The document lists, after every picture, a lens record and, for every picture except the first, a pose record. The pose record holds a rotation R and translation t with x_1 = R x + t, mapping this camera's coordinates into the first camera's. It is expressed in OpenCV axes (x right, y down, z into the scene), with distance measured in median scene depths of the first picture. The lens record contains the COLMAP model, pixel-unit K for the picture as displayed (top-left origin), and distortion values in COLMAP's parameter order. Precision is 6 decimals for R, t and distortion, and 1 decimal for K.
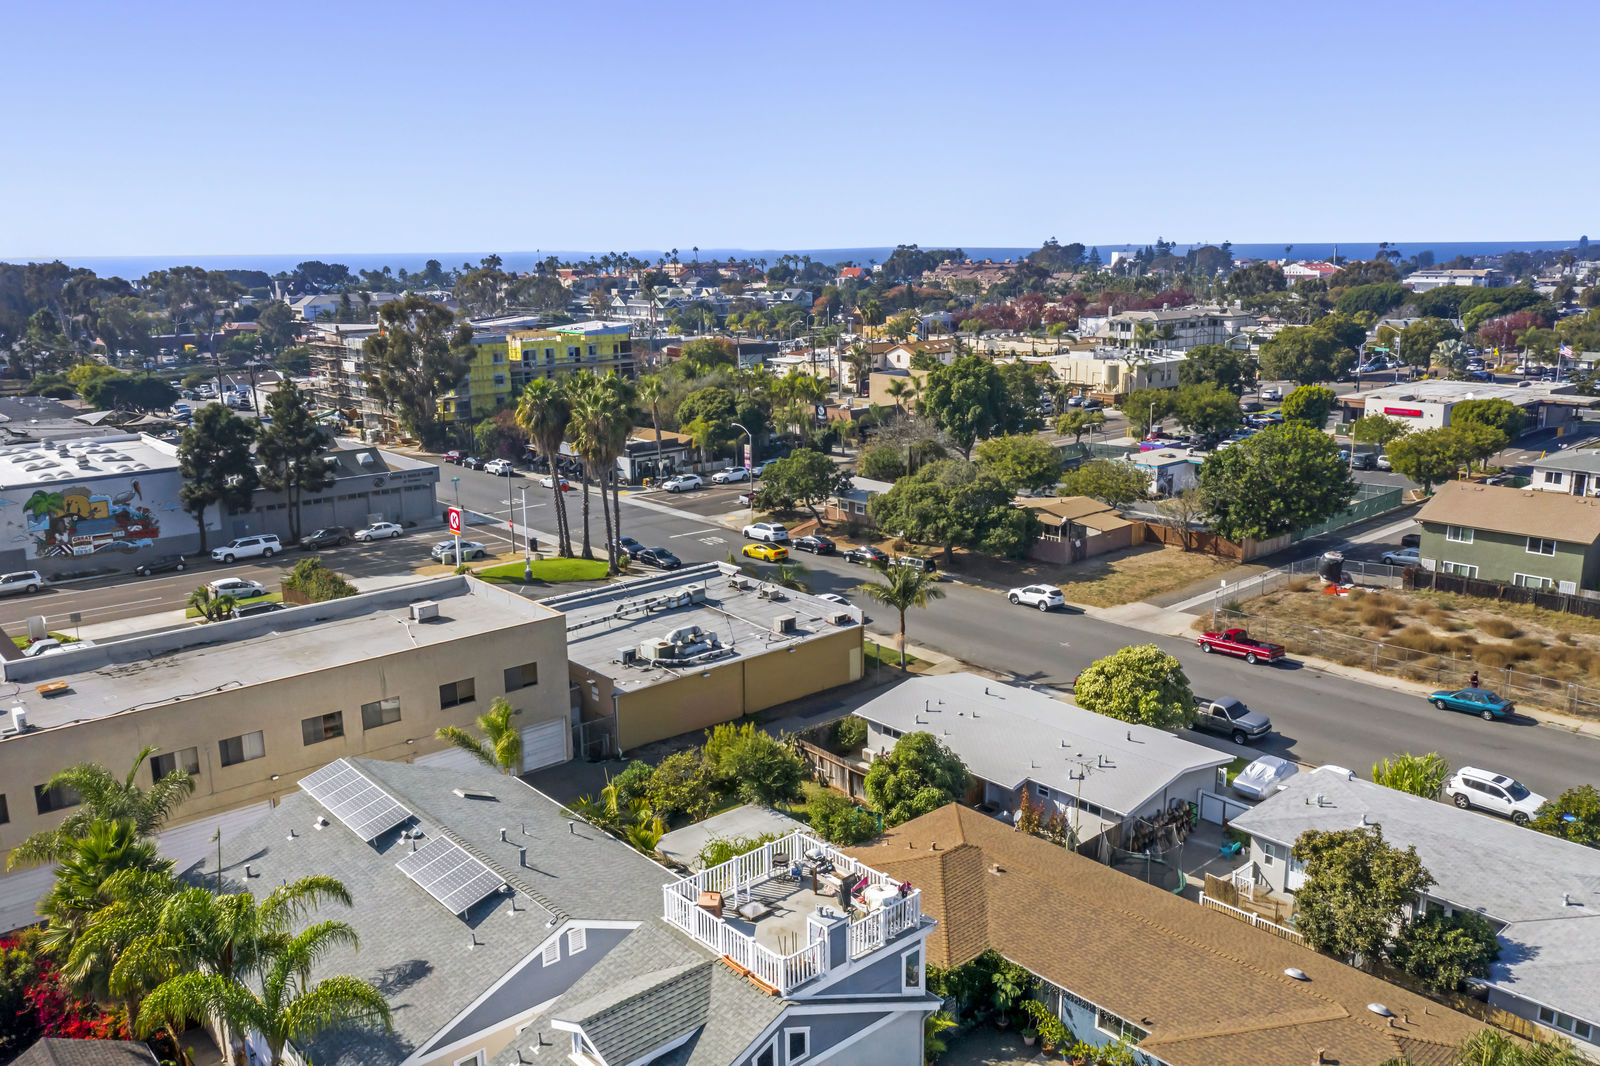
lens RADIAL K [[1249.9, 0, 806.0], [0, 1249.9, 532.0], [0, 0, 1]] dist [-0.020294, 0.002909]
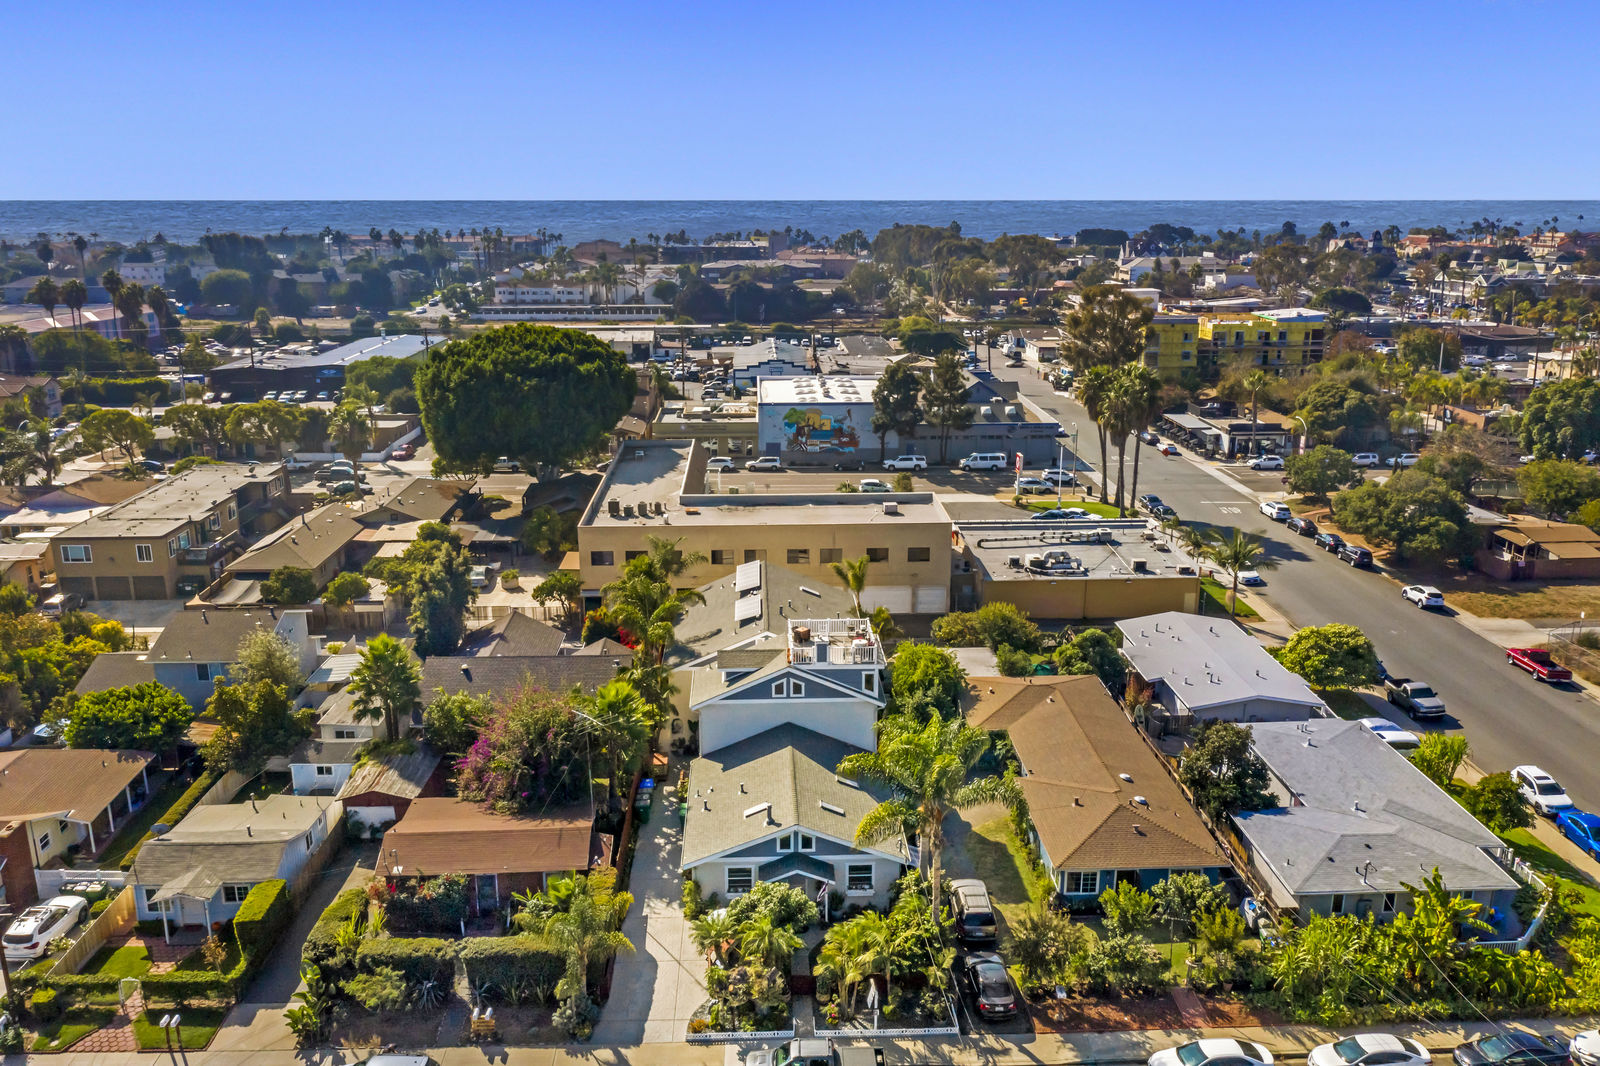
lens RADIAL K [[1249.9, 0, 806.0], [0, 1249.9, 532.0], [0, 0, 1]] dist [-0.020294, 0.002909]
pose [[0.771100, 0.171392, -0.613212, 0.374190], [-0.146019, 0.985023, 0.091698, -0.024462], [0.619744, 0.018832, 0.784578, -0.221677]]
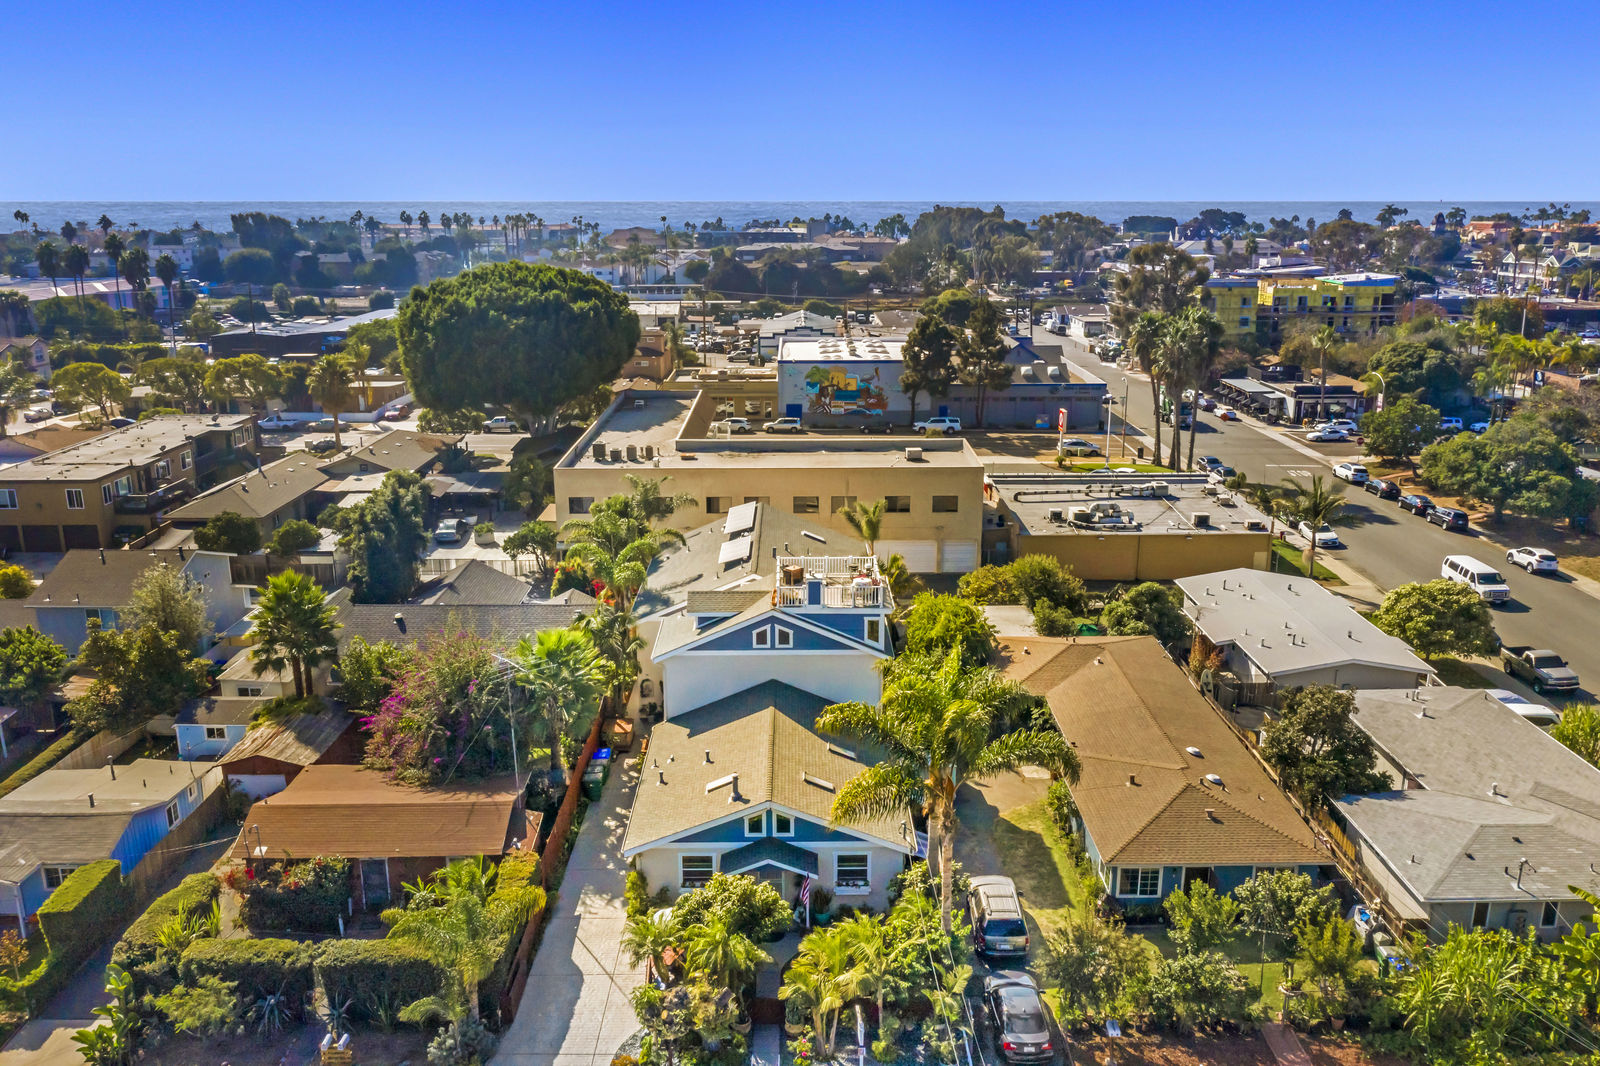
lens RADIAL K [[1249.9, 0, 806.0], [0, 1249.9, 532.0], [0, 0, 1]] dist [-0.020294, 0.002909]
pose [[0.748826, 0.175819, -0.639020, 0.322794], [-0.149971, 0.984113, 0.095026, 0.019618], [0.645576, 0.024676, 0.763297, -0.112829]]
